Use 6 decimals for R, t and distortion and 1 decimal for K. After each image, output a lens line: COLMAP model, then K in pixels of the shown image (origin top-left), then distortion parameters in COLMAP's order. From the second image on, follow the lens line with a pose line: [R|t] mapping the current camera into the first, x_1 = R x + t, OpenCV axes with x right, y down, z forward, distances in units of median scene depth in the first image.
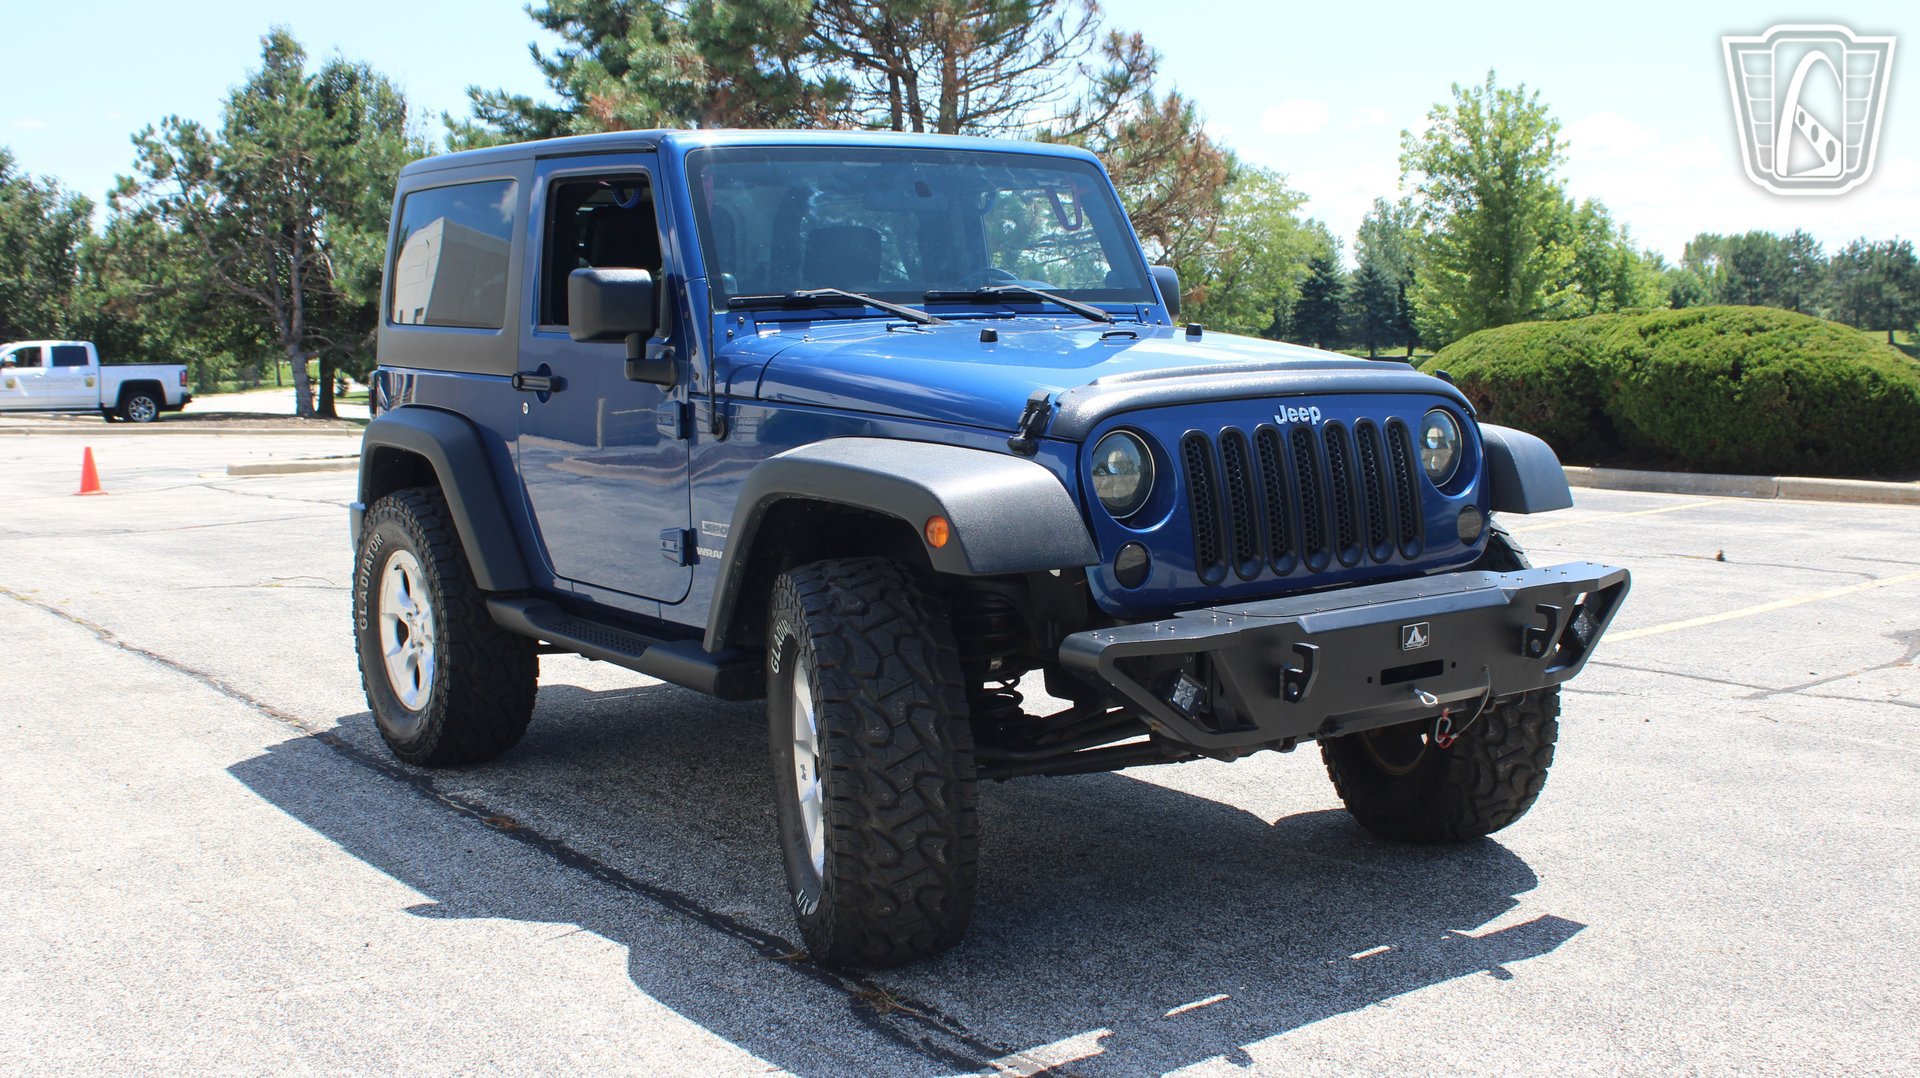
lens RADIAL K [[2022.4, 0, 962.5], [0, 2022.4, 520.8], [0, 0, 1]] dist [-0.081007, 0.000000]
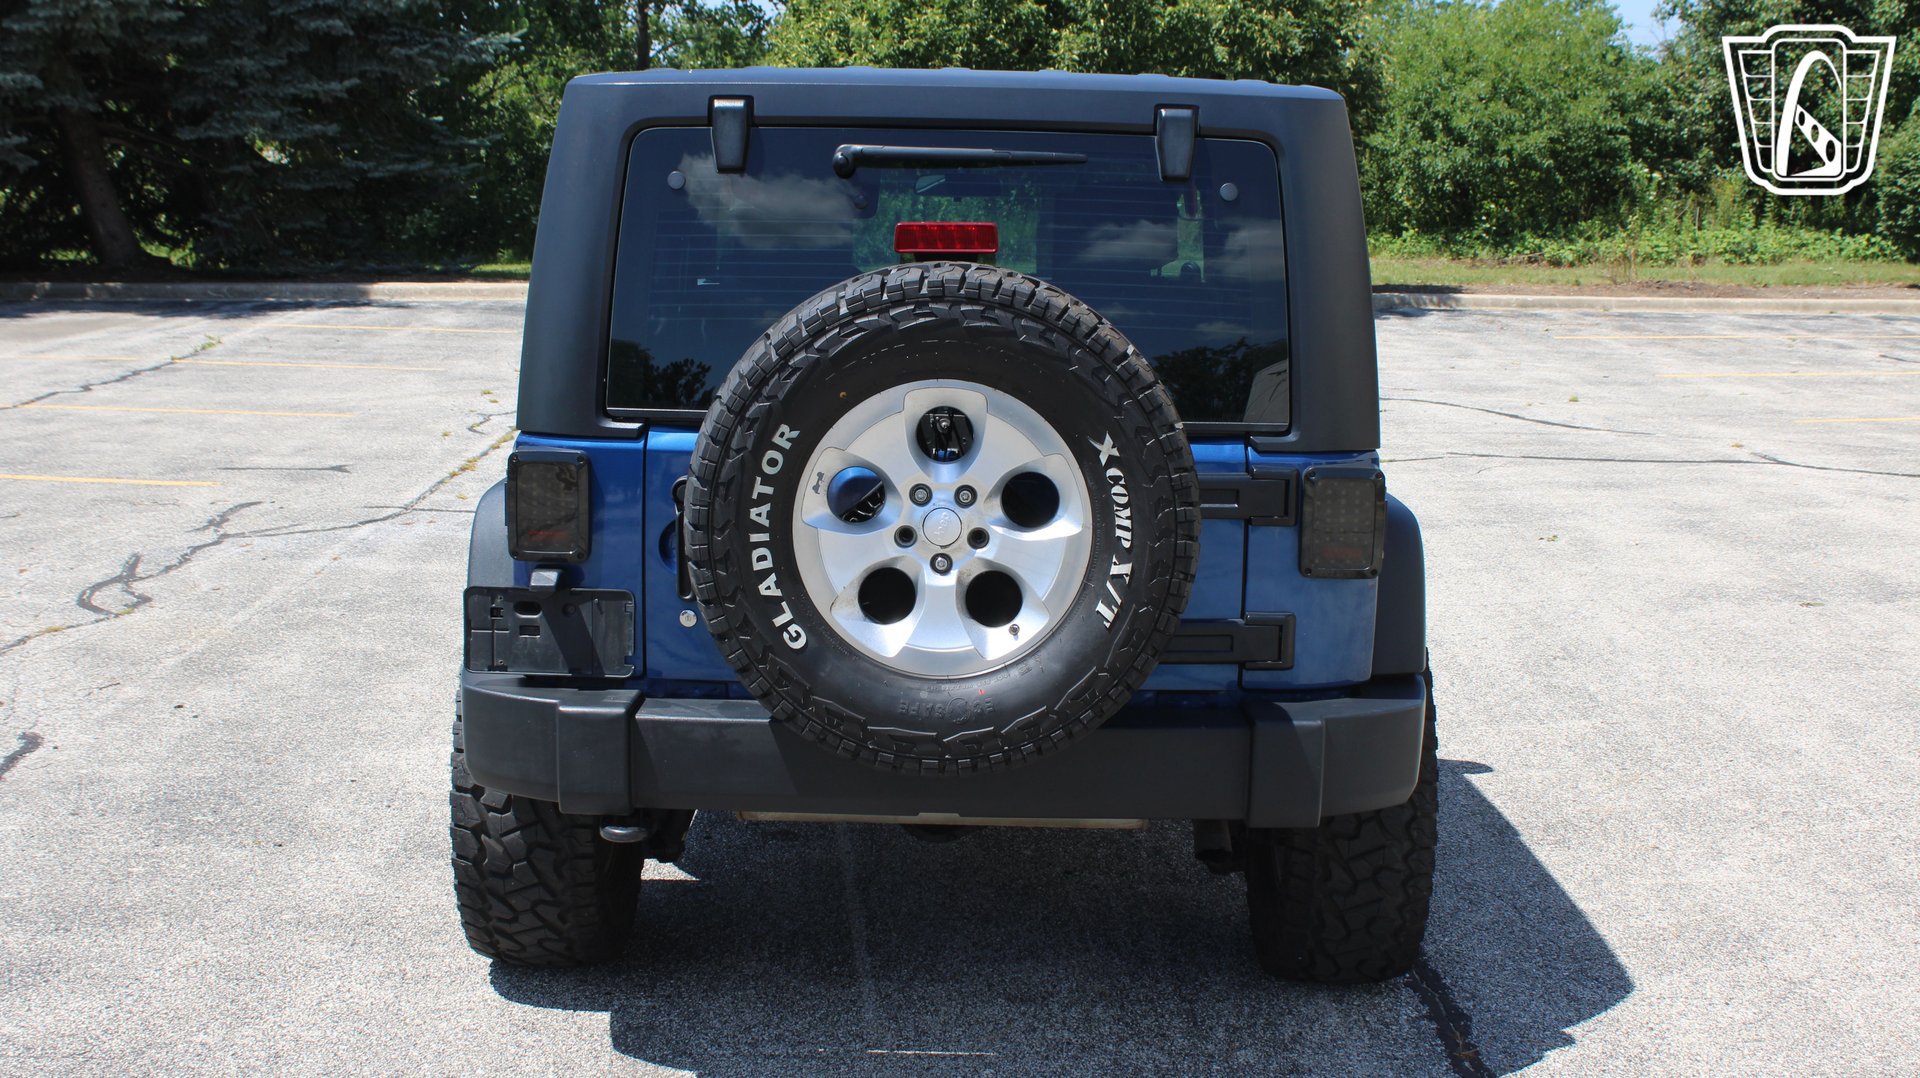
lens RADIAL K [[2237.0, 0, 983.0], [0, 2237.0, 563.0], [0, 0, 1]] dist [-0.050794, 0.000000]
pose [[-0.810920, -0.105728, 0.575526, -0.685250], [0.053914, 0.965858, 0.253400, -0.256754], [-0.582668, 0.236516, -0.777533, 1.896297]]
